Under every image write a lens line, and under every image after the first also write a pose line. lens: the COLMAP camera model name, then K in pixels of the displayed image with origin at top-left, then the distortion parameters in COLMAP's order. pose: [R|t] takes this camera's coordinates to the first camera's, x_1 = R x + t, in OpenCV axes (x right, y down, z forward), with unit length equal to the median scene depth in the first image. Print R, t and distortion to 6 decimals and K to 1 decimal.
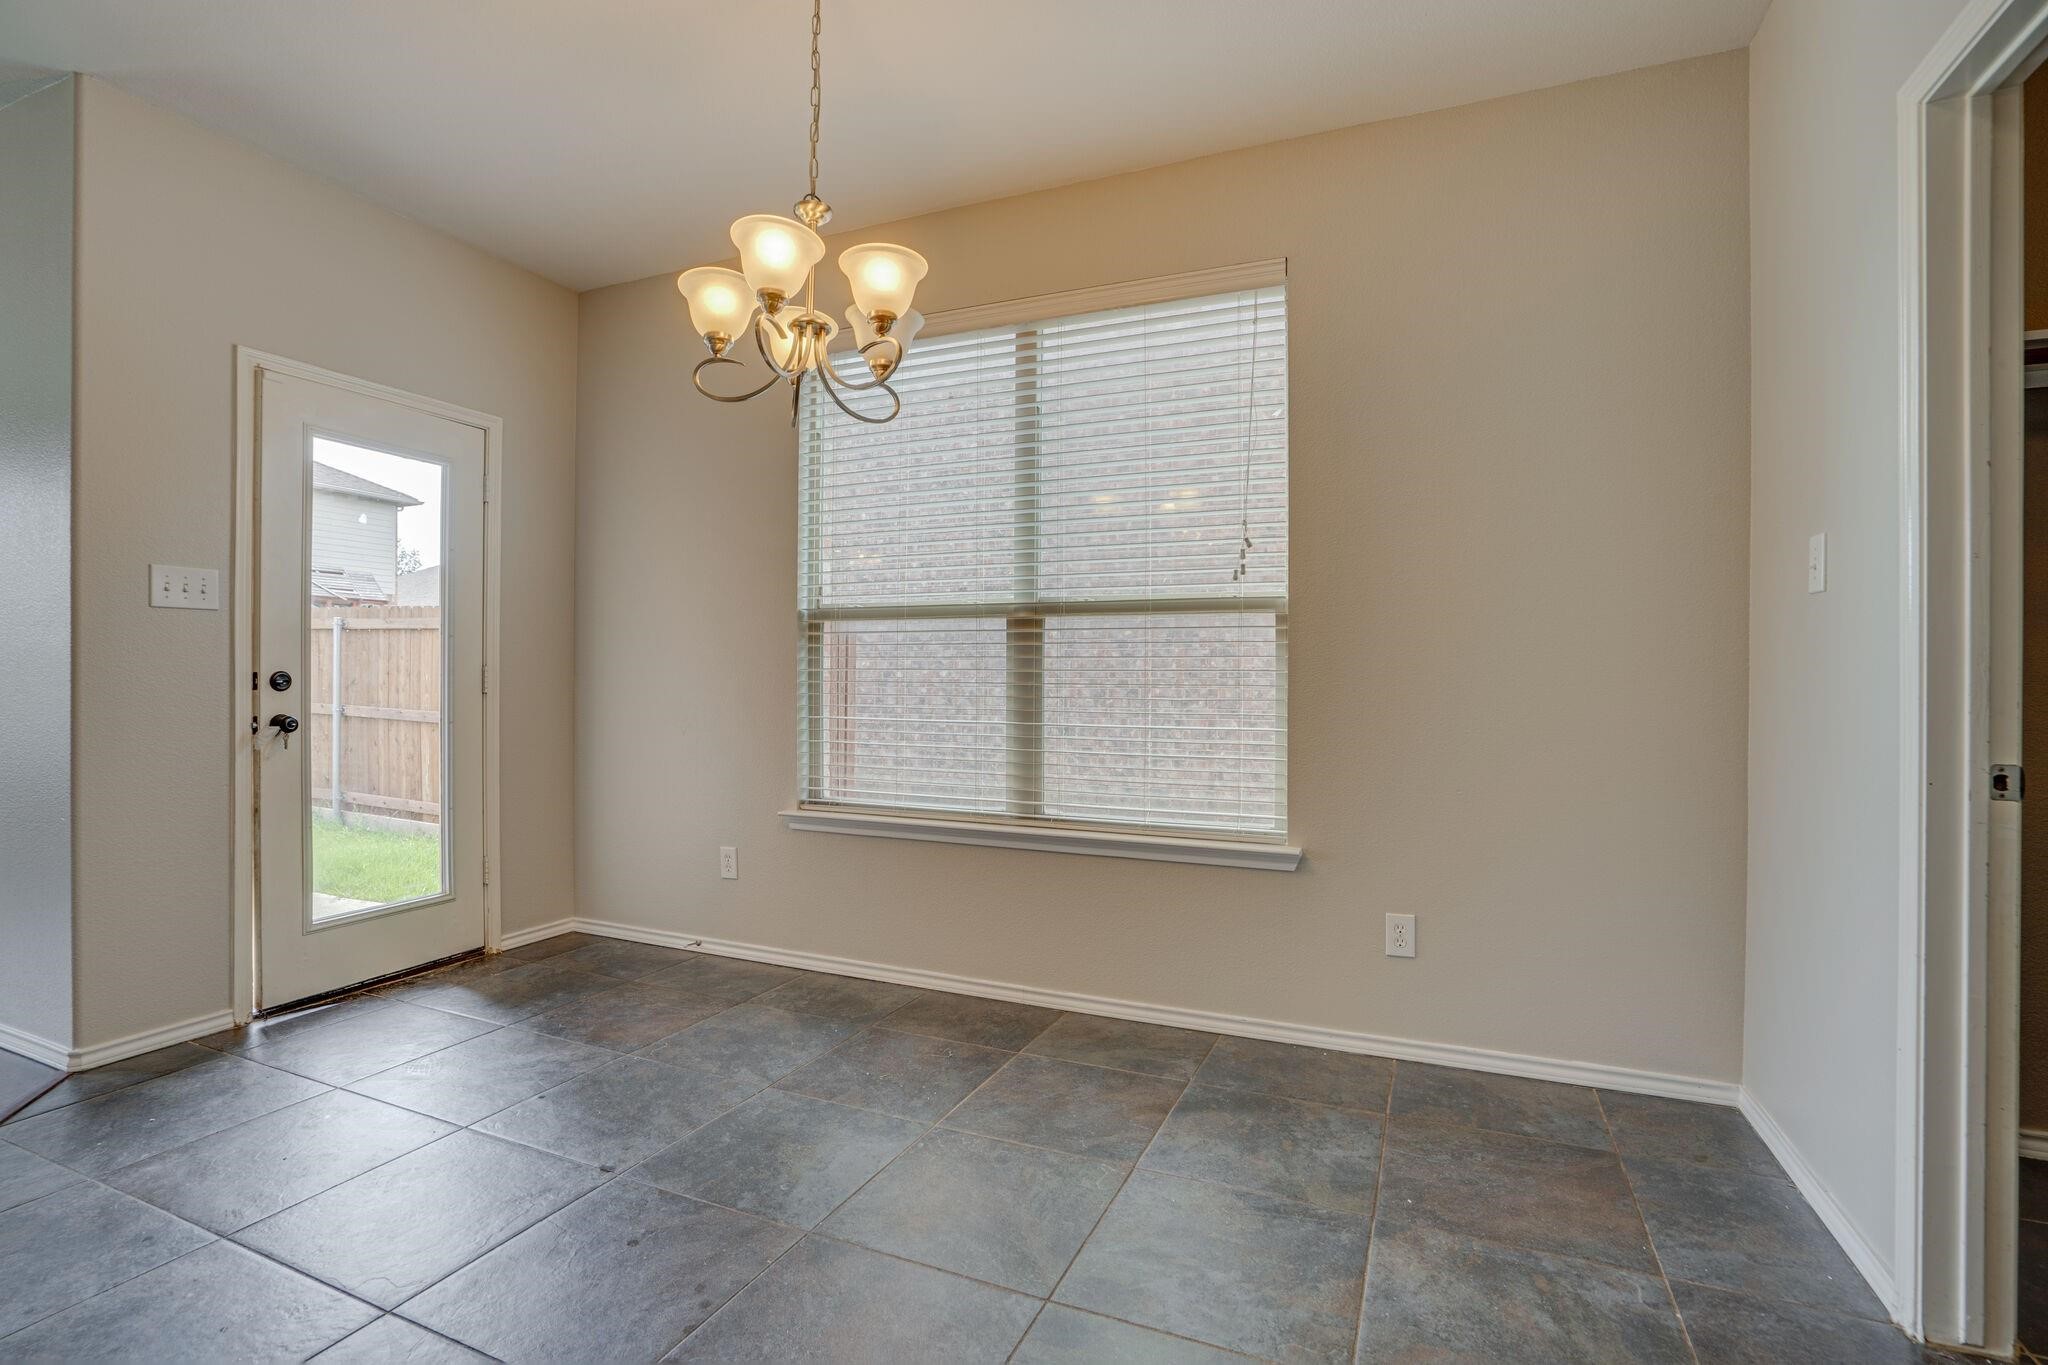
lens RADIAL K [[962.9, 0, 1027.6], [0, 962.9, 682.5], [0, 0, 1]] dist [-0.050431, 0.018335]
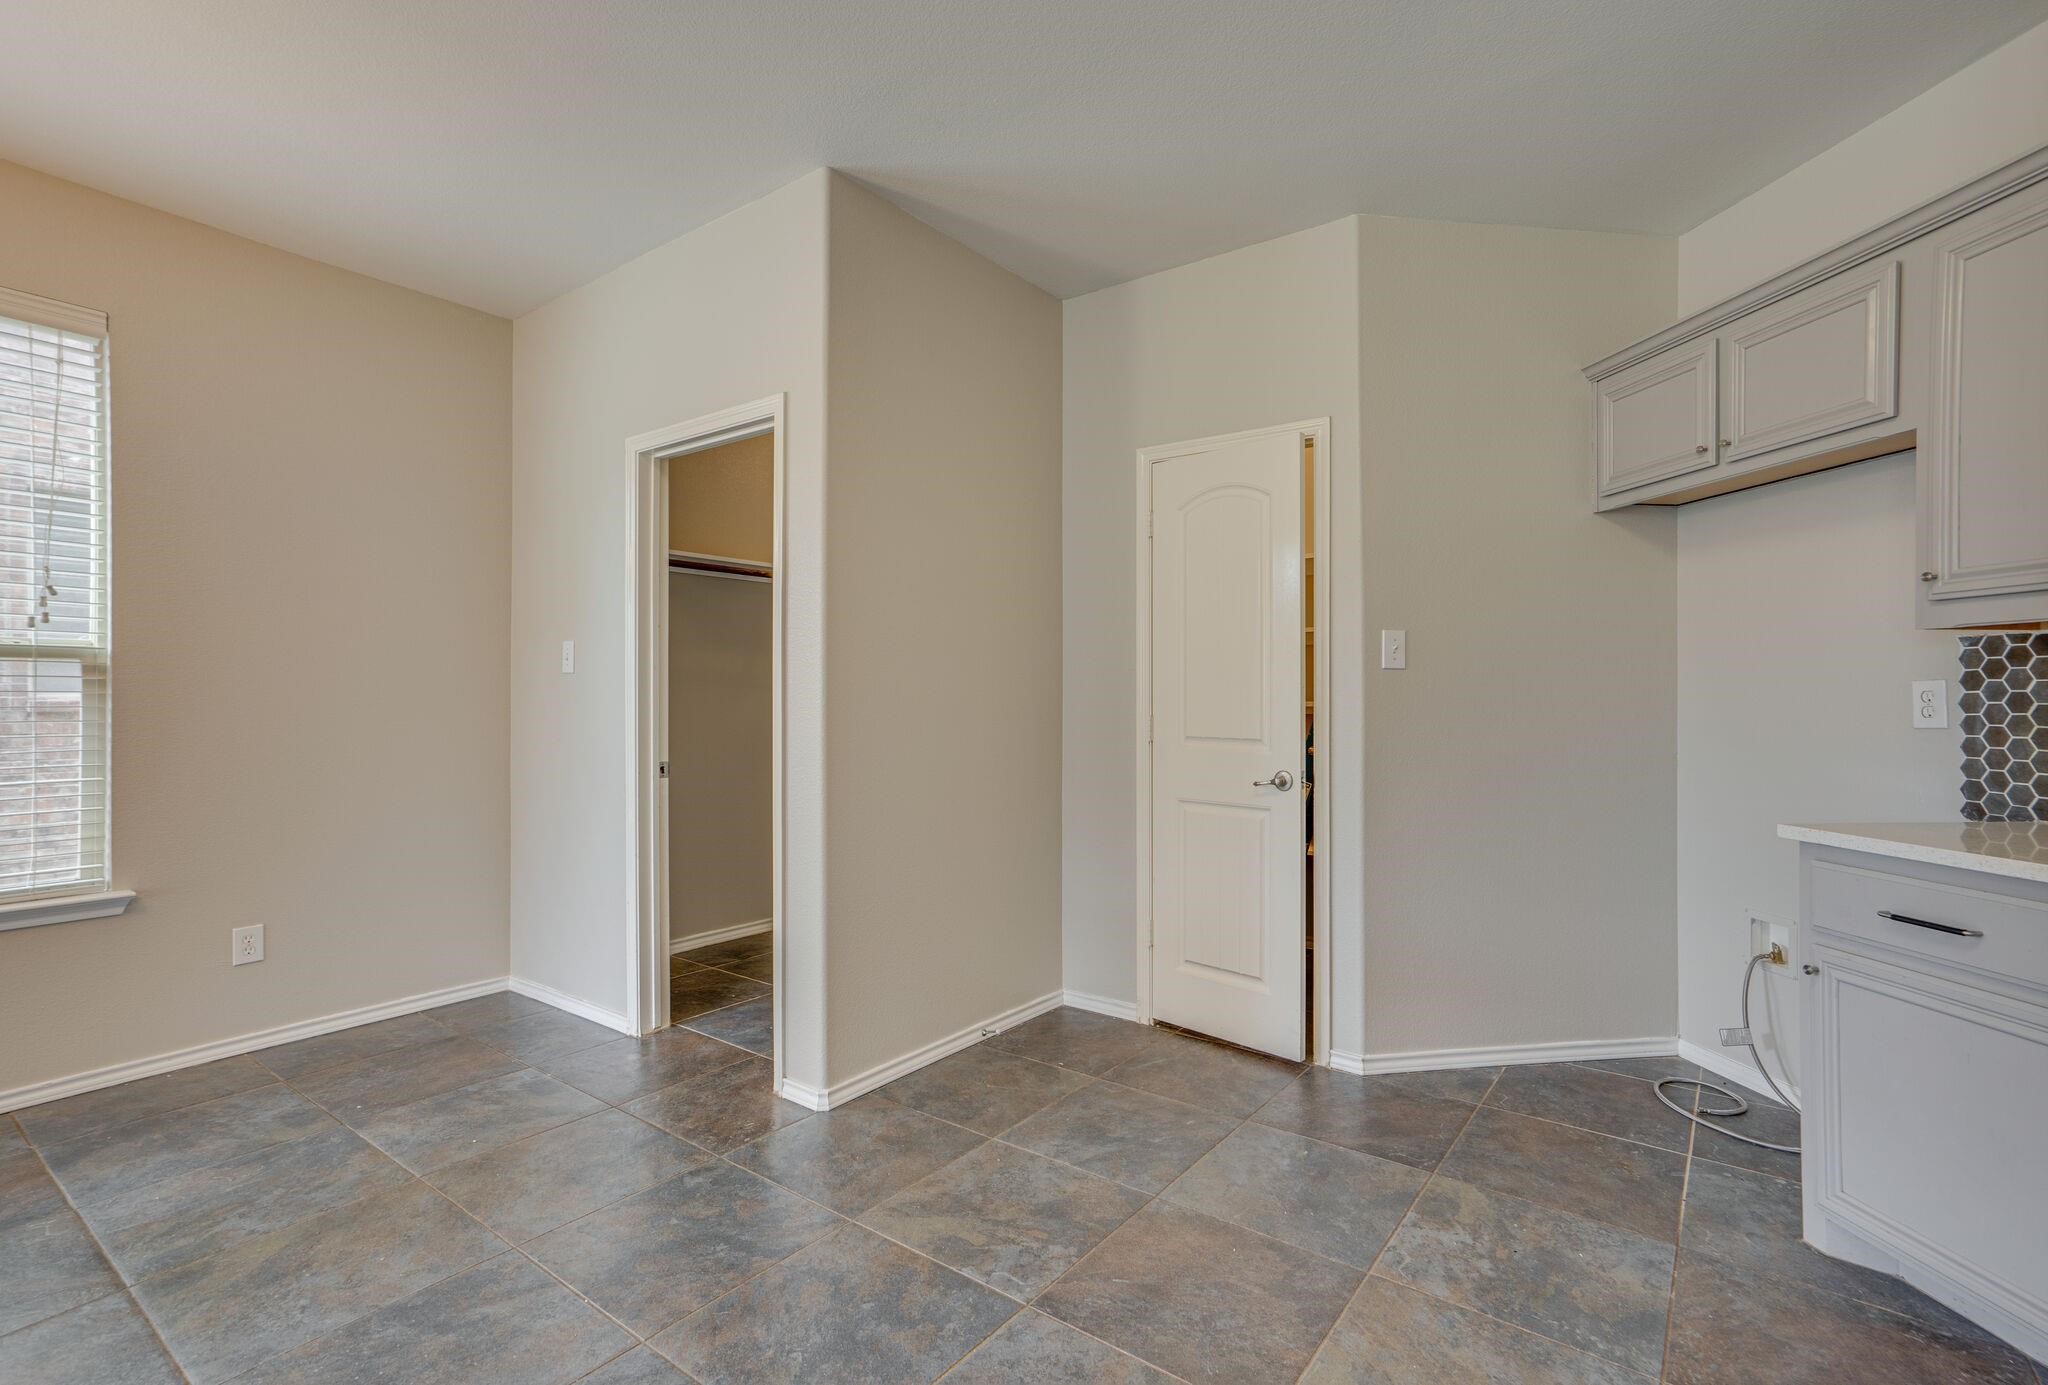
lens RADIAL K [[963.9, 0, 1045.5], [0, 963.9, 694.8], [0, 0, 1]] dist [0.005472, 0.001811]
pose [[0.223377, -0.005999, 0.974714, -0.498216], [0.003313, 0.999980, 0.005395, -0.040750], [-0.974726, 0.002024, 0.223393, -0.201168]]
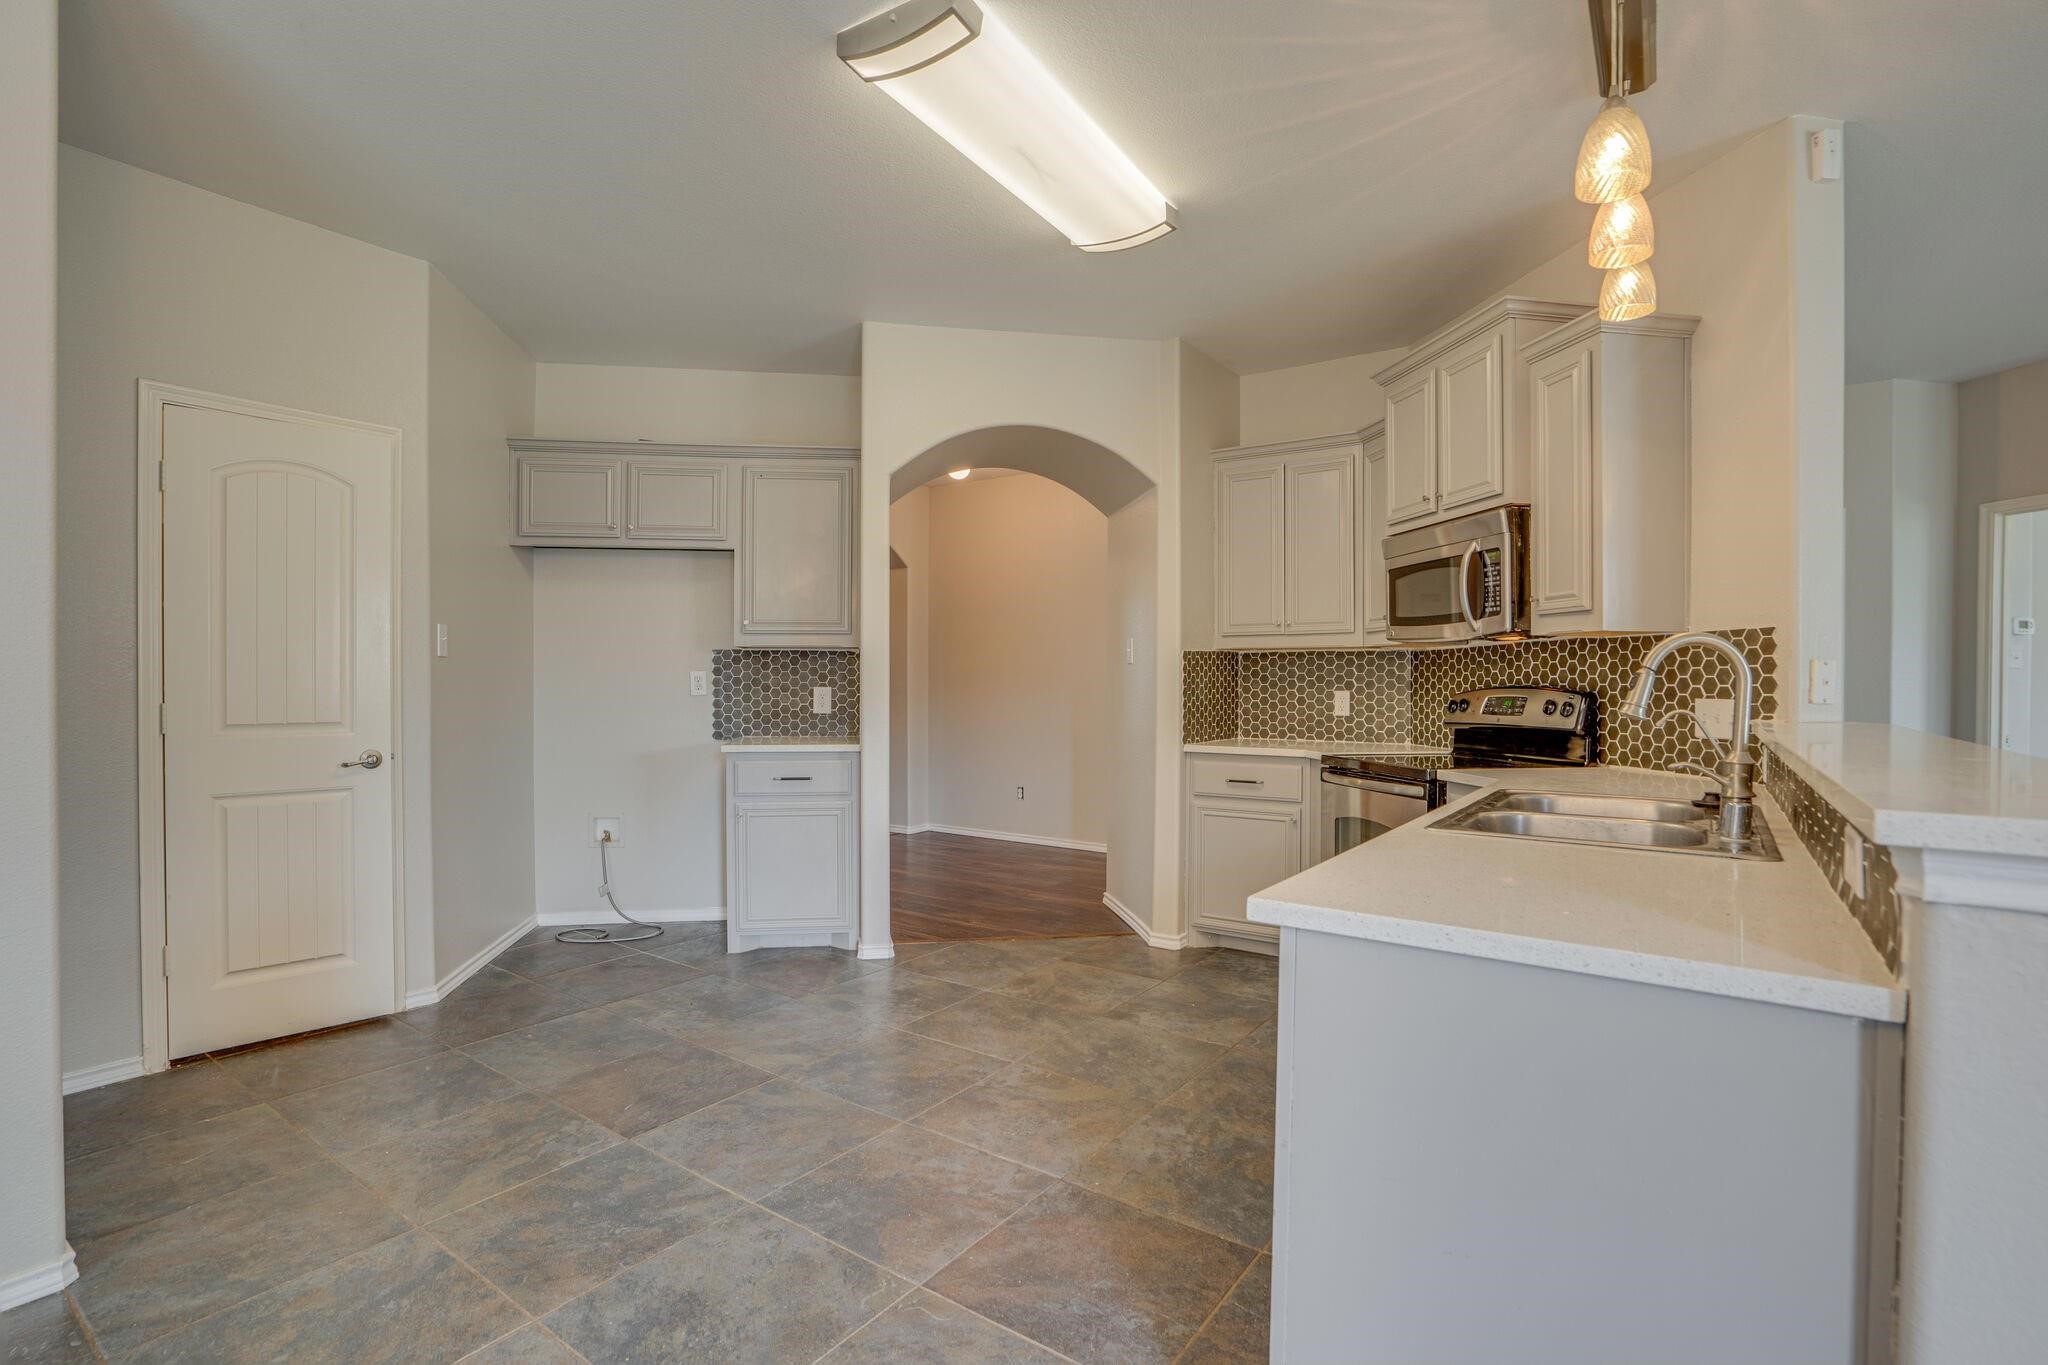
lens RADIAL K [[962.9, 0, 1030.0], [0, 962.9, 680.7], [0, 0, 1]] dist [-0.050431, 0.018335]
pose [[-0.978835, -0.006226, 0.204558, -0.391744], [-0.005026, 0.999967, 0.006383, -0.042790], [-0.204591, 0.005219, -0.978834, 0.687326]]
